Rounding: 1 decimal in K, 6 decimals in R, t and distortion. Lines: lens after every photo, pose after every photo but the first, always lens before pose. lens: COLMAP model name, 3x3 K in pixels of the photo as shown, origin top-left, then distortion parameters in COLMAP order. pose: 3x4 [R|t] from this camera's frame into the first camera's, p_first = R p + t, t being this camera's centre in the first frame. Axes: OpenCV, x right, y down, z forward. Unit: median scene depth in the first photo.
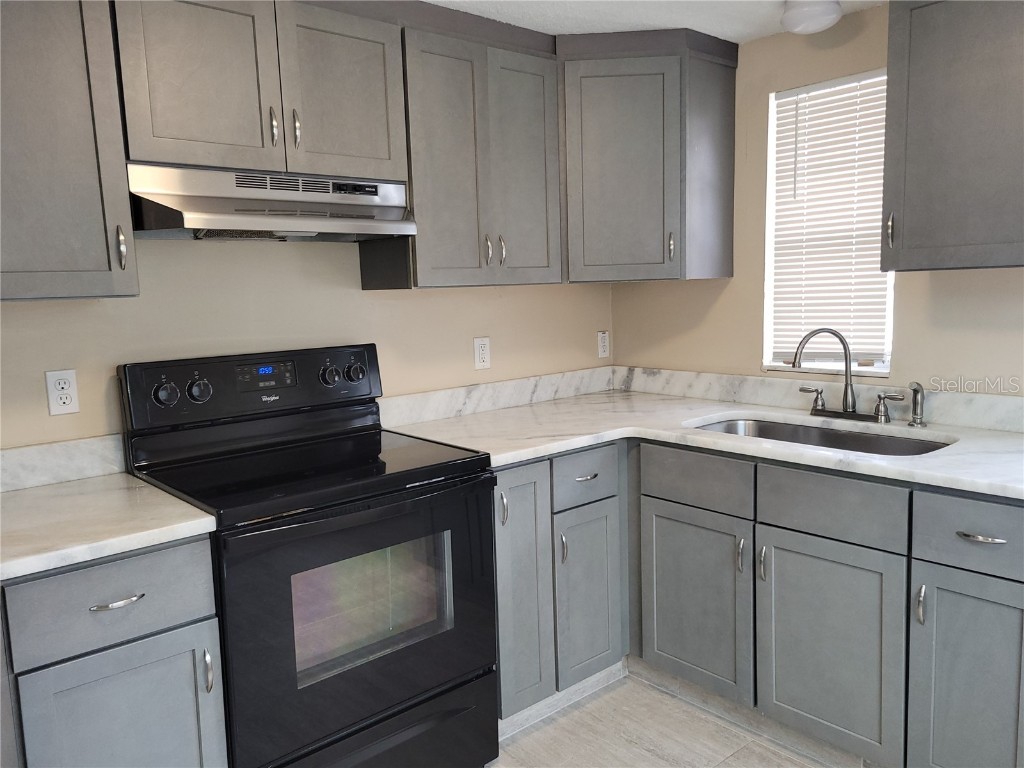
lens RADIAL K [[769.3, 0, 508.3], [0, 769.3, 396.3], [0, 0, 1]] dist [0.059136, -0.036696]
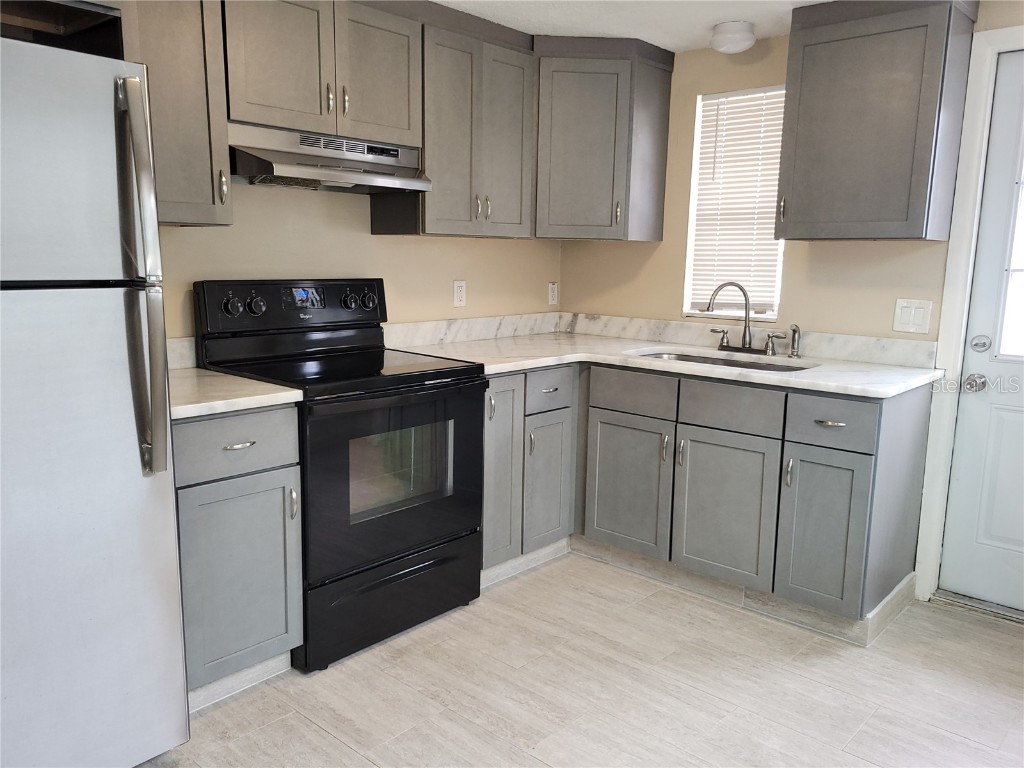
lens RADIAL K [[769.3, 0, 514.5], [0, 769.3, 393.6], [0, 0, 1]] dist [0.059136, -0.036696]
pose [[0.991707, 0.027467, 0.125550, -0.113785], [-0.032465, 0.998753, 0.037933, 0.061796], [-0.124352, -0.041695, 0.991362, -0.254856]]
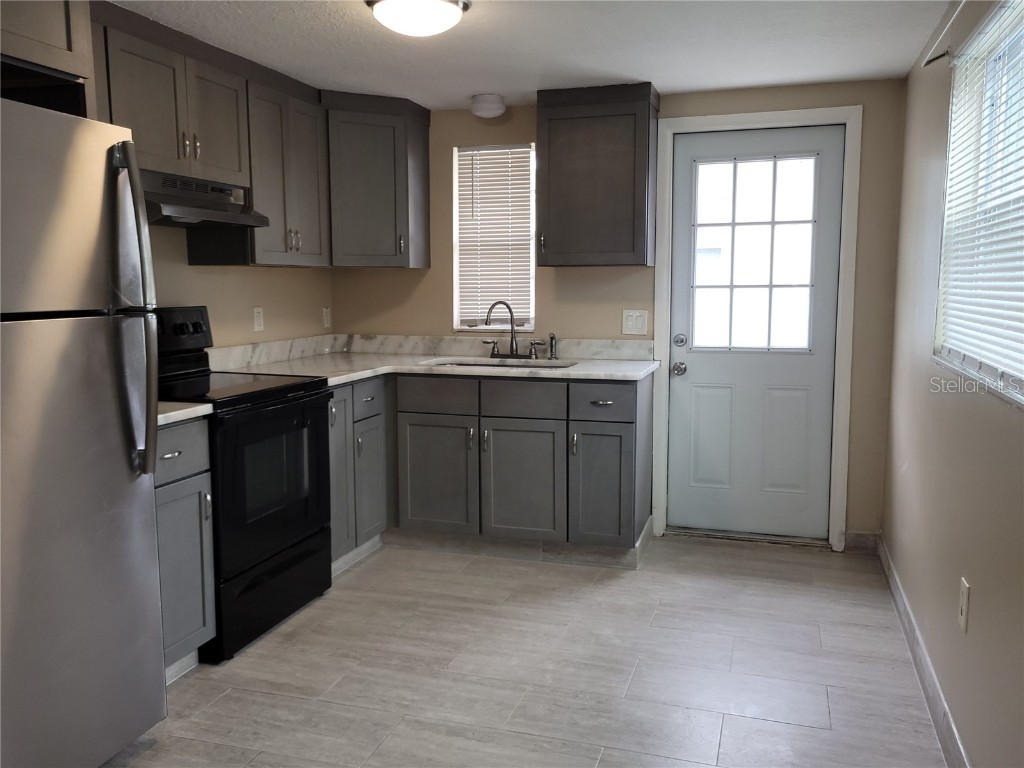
lens RADIAL K [[813.6, 0, 487.6], [0, 813.6, 390.7], [0, 0, 1]] dist [0.043139, -0.011285]
pose [[0.869221, -0.036208, 0.493096, -0.446251], [0.043924, 0.999027, -0.004070, 0.101541], [-0.492469, 0.025197, 0.869965, -0.437191]]
